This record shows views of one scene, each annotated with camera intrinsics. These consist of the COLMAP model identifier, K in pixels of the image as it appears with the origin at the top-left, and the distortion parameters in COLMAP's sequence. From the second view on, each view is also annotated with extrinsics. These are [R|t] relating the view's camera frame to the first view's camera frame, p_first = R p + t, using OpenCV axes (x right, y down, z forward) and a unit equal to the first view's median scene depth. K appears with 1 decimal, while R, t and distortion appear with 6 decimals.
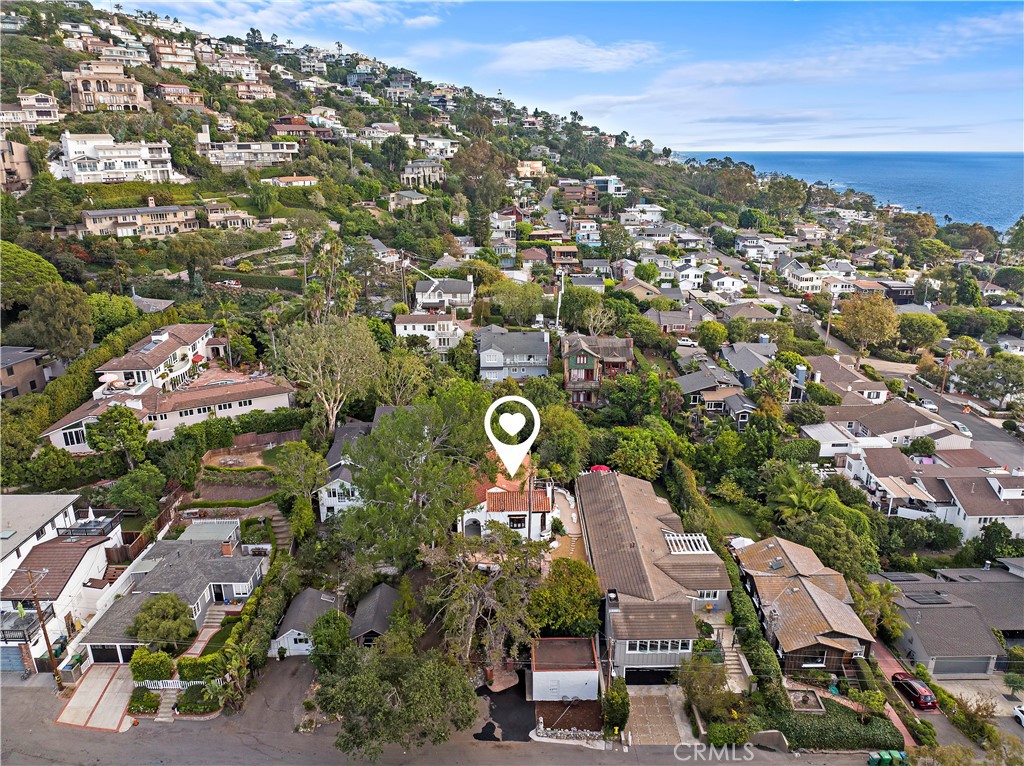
lens RADIAL K [[713.7, 0, 512.0], [0, 713.7, 383.0], [0, 0, 1]] dist [-0.033985, -0.003584]
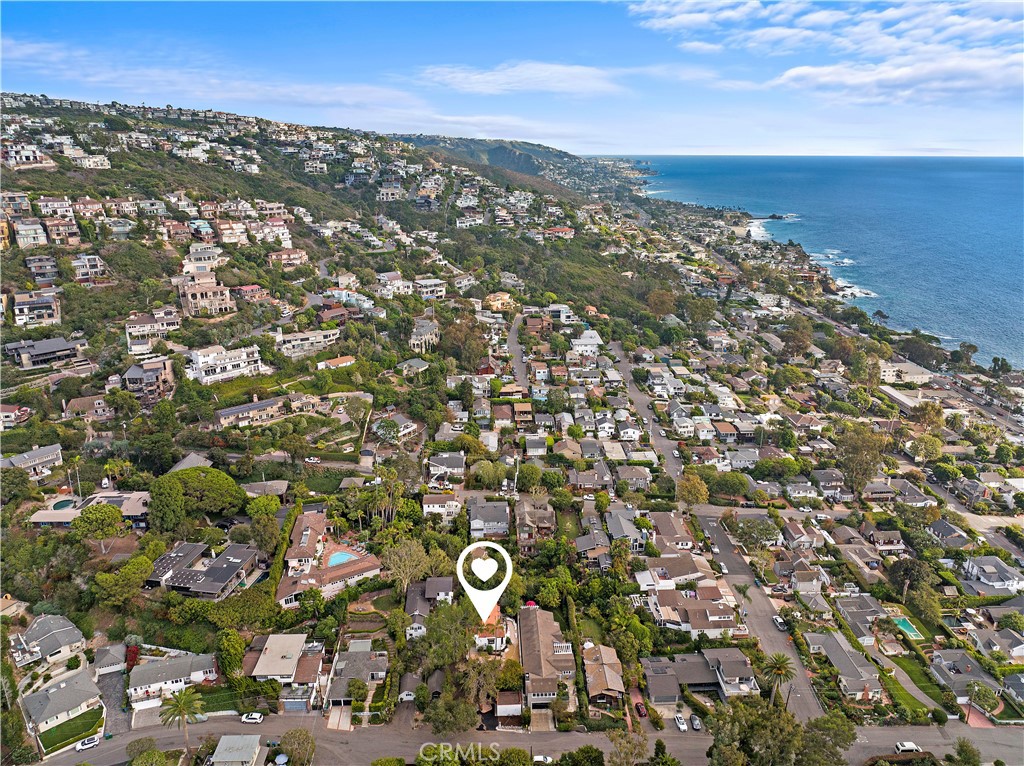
lens RADIAL K [[722.3, 0, 512.0], [0, 722.3, 383.0], [0, 0, 1]] dist [-0.007745, -0.087413]
pose [[0.999424, -0.008351, 0.032904, 0.003422], [0.008243, 0.999960, 0.003428, -0.518314], [-0.032931, -0.003155, 0.999453, -1.083976]]
